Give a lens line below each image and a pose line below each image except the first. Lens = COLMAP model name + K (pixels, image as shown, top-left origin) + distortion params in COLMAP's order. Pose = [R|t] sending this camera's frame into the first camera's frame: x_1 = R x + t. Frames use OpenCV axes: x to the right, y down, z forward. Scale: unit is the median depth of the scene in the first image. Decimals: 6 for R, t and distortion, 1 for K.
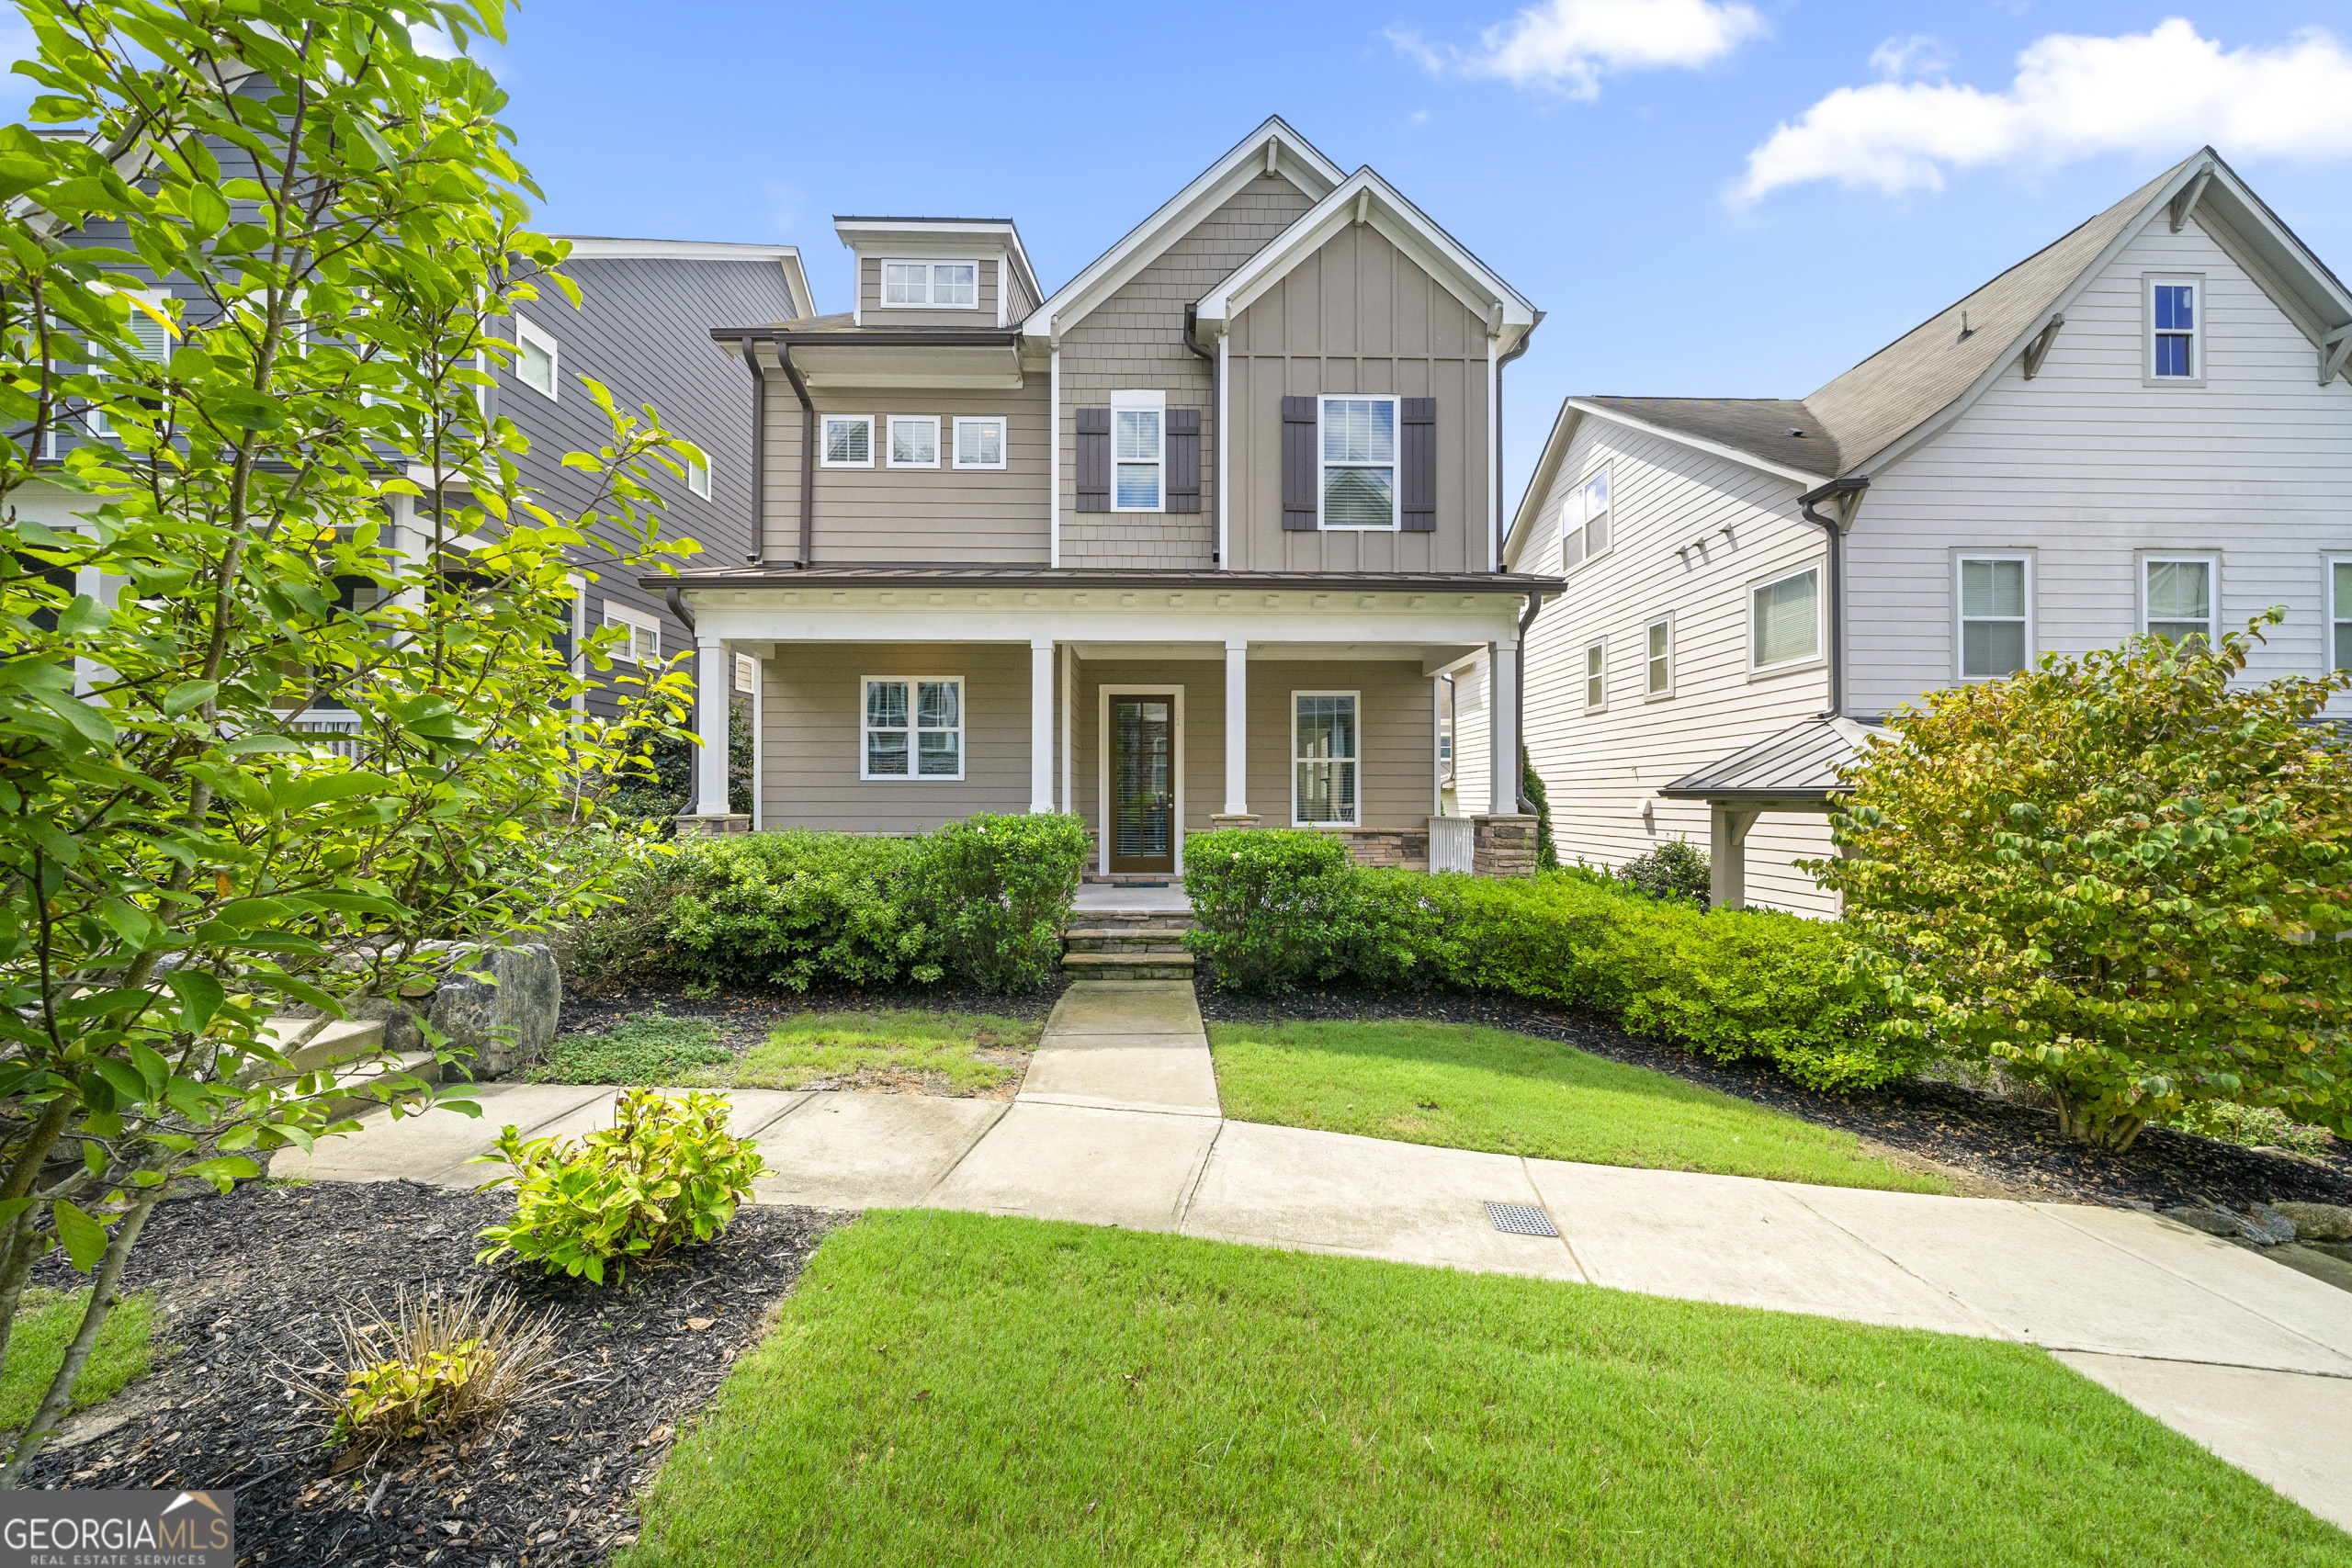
lens RADIAL K [[822.5, 0, 1173.4], [0, 822.5, 791.5], [0, 0, 1]] dist [-0.007543, -0.000114]
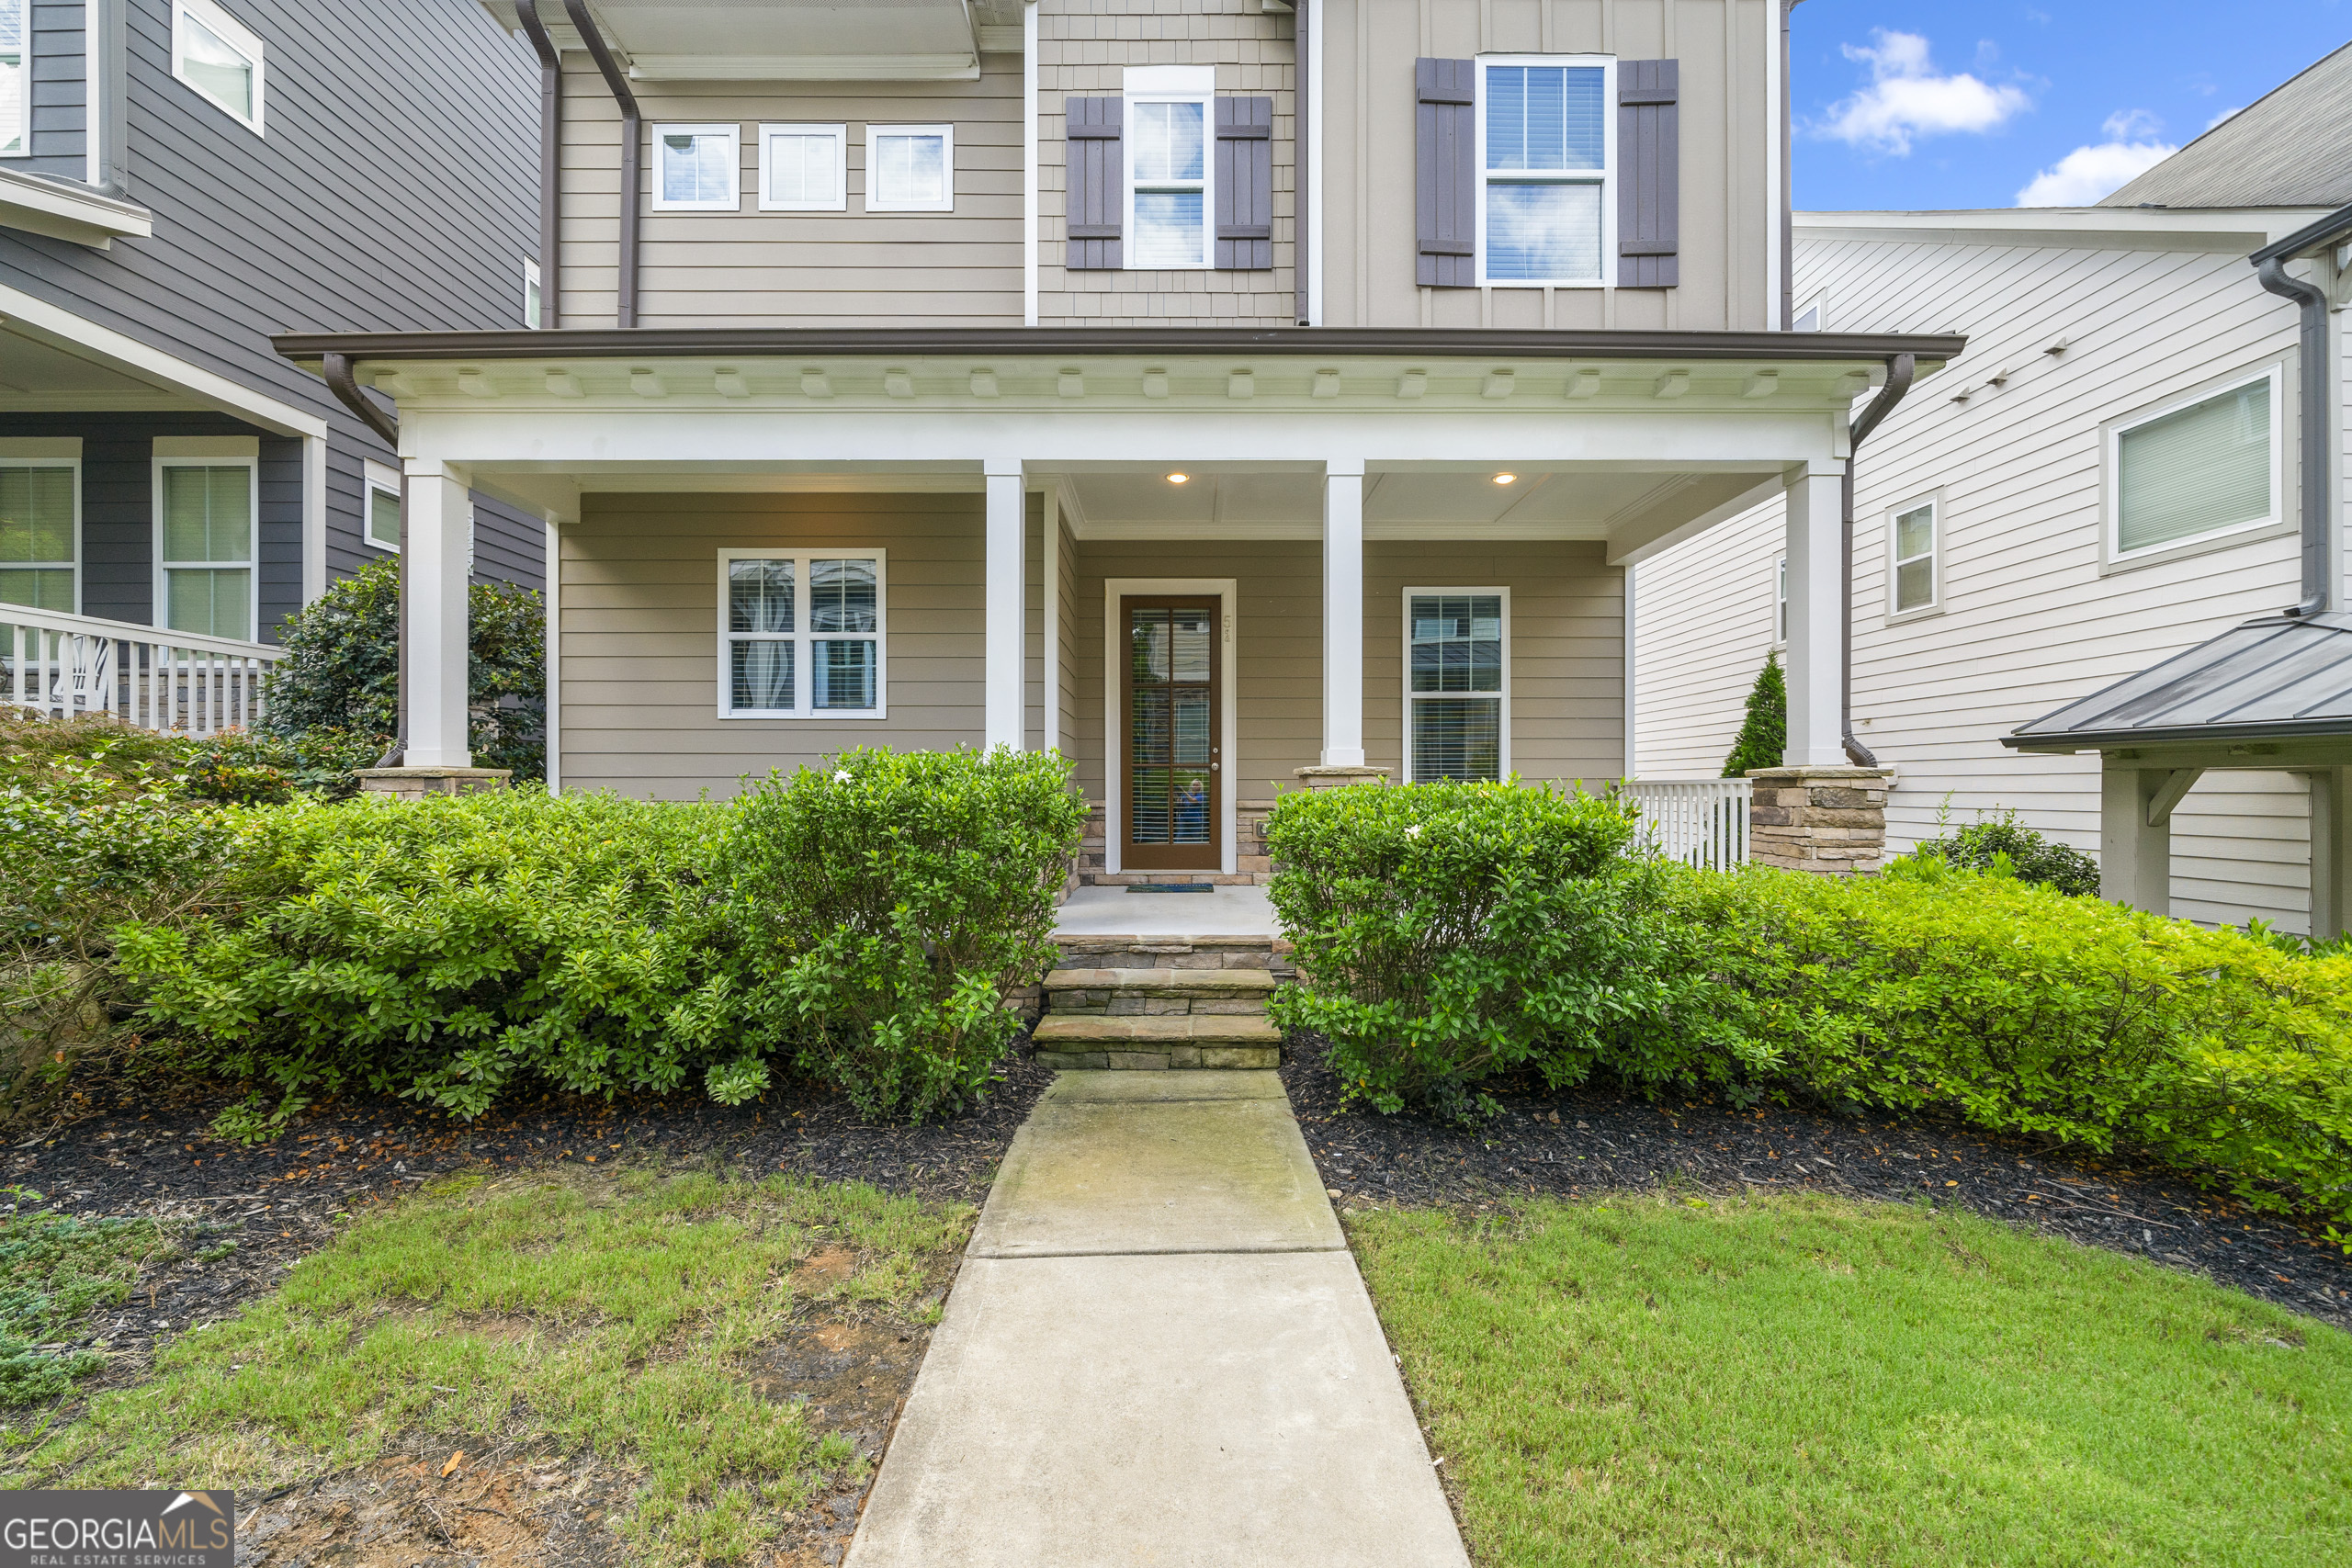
lens RADIAL K [[854.9, 0, 1171.7], [0, 854.9, 790.3], [0, 0, 1]] dist [-0.003382, -0.000088]
pose [[0.999876, 0.000143, -0.015753, -0.033038], [-0.000029, 0.999974, 0.007193, 0.038806], [0.015754, -0.007191, 0.999850, 0.397765]]
